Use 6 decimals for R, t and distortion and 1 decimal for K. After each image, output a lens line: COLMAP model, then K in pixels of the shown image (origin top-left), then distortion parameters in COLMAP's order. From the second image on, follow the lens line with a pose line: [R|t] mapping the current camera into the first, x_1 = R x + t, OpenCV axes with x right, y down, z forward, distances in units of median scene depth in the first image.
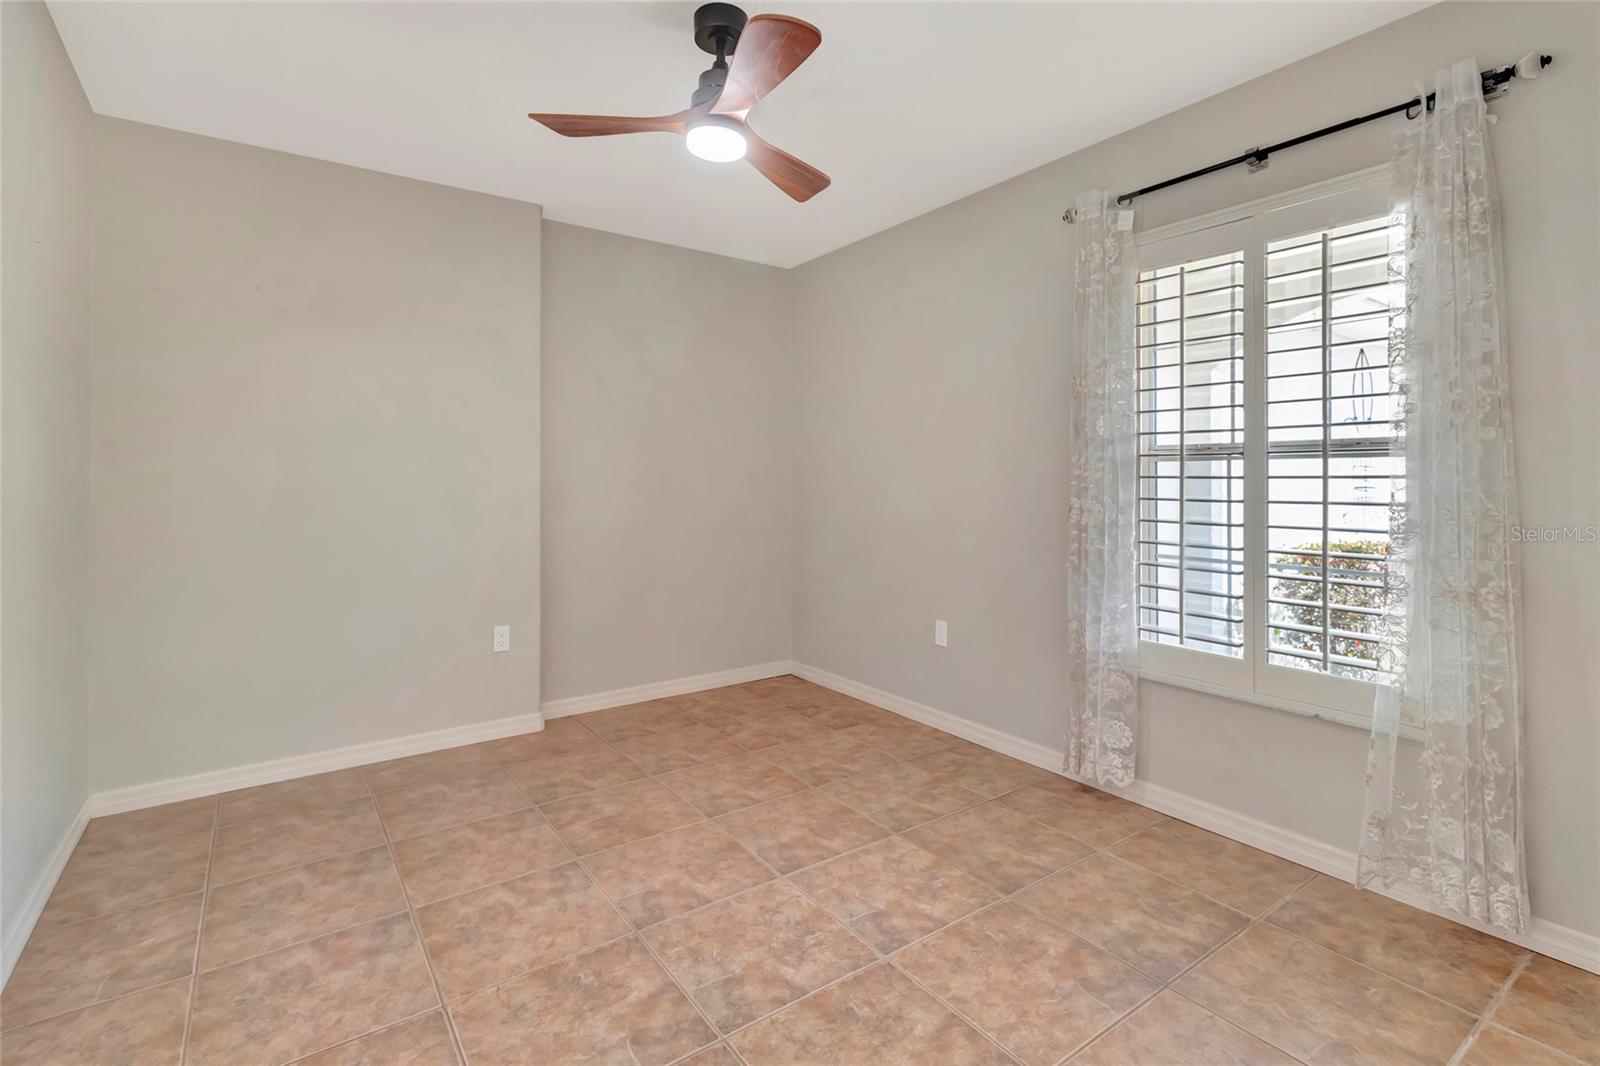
lens RADIAL K [[750.6, 0, 779.5], [0, 750.6, 476.7], [0, 0, 1]] dist [0.005221, -0.000585]
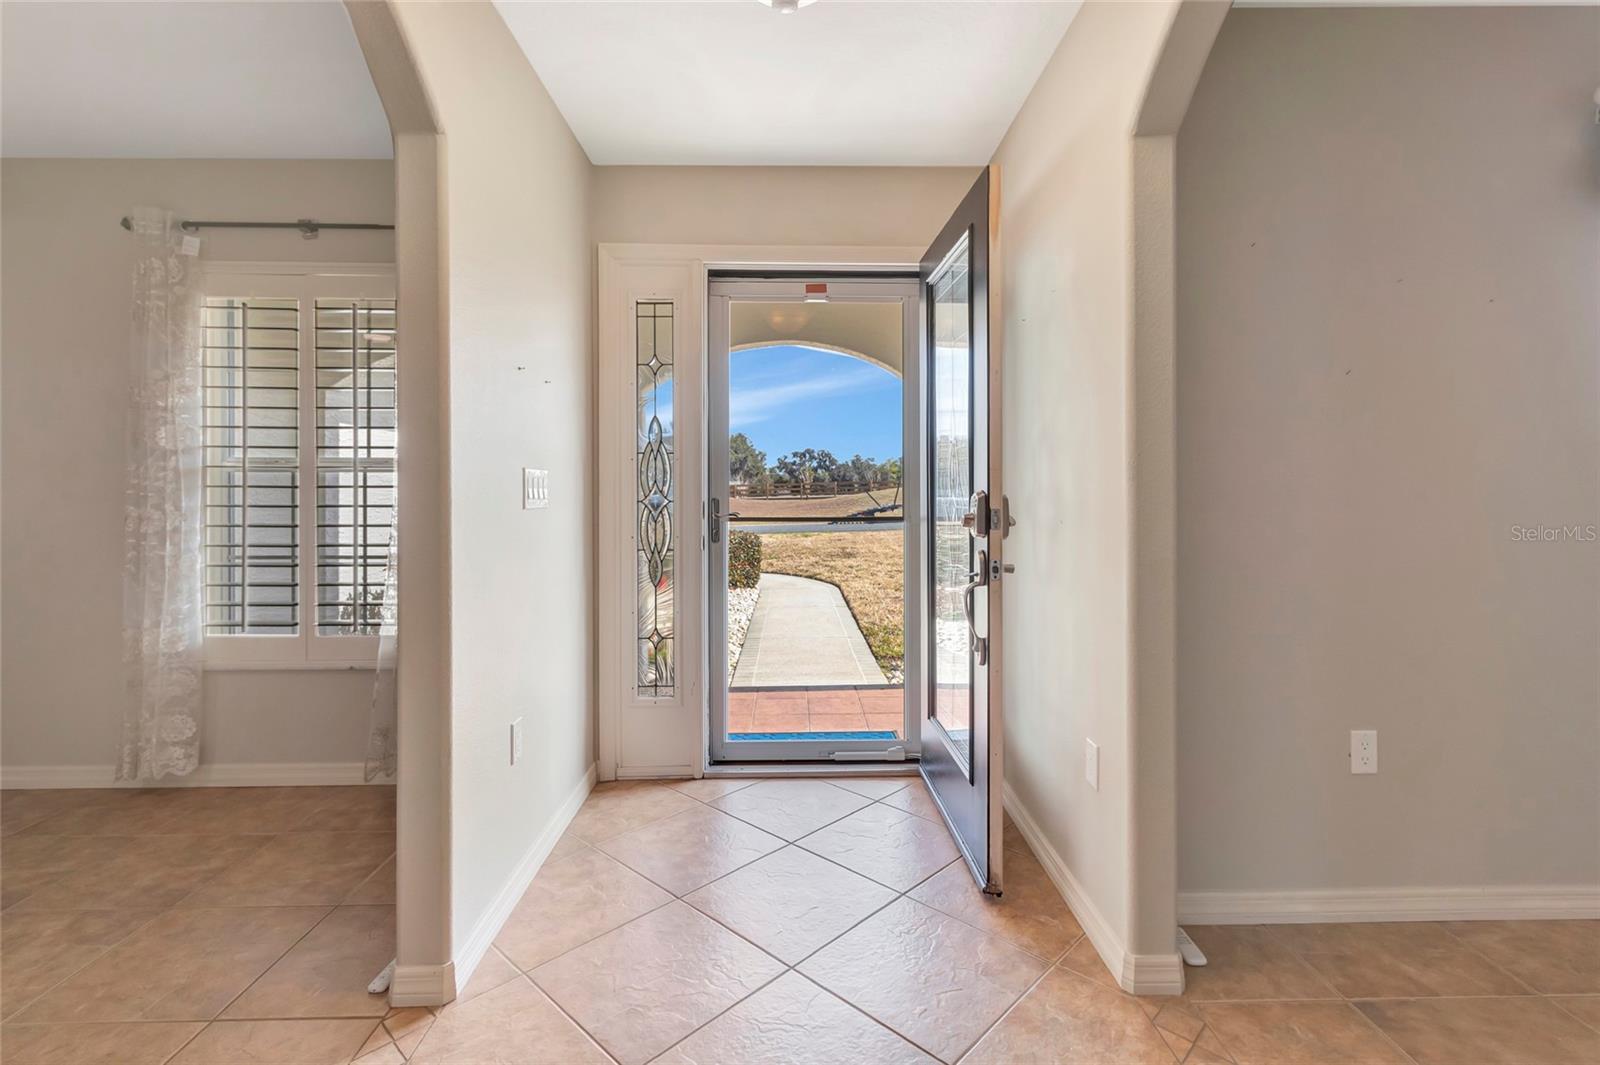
lens RADIAL K [[750.6, 0, 804.6], [0, 750.6, 492.3], [0, 0, 1]] dist [0.005221, -0.000585]
pose [[0.537955, -0.001497, 0.842972, 0.027278], [-0.001462, 0.999995, 0.002709, 0.005046], [-0.842972, -0.002690, 0.537951, -0.315549]]
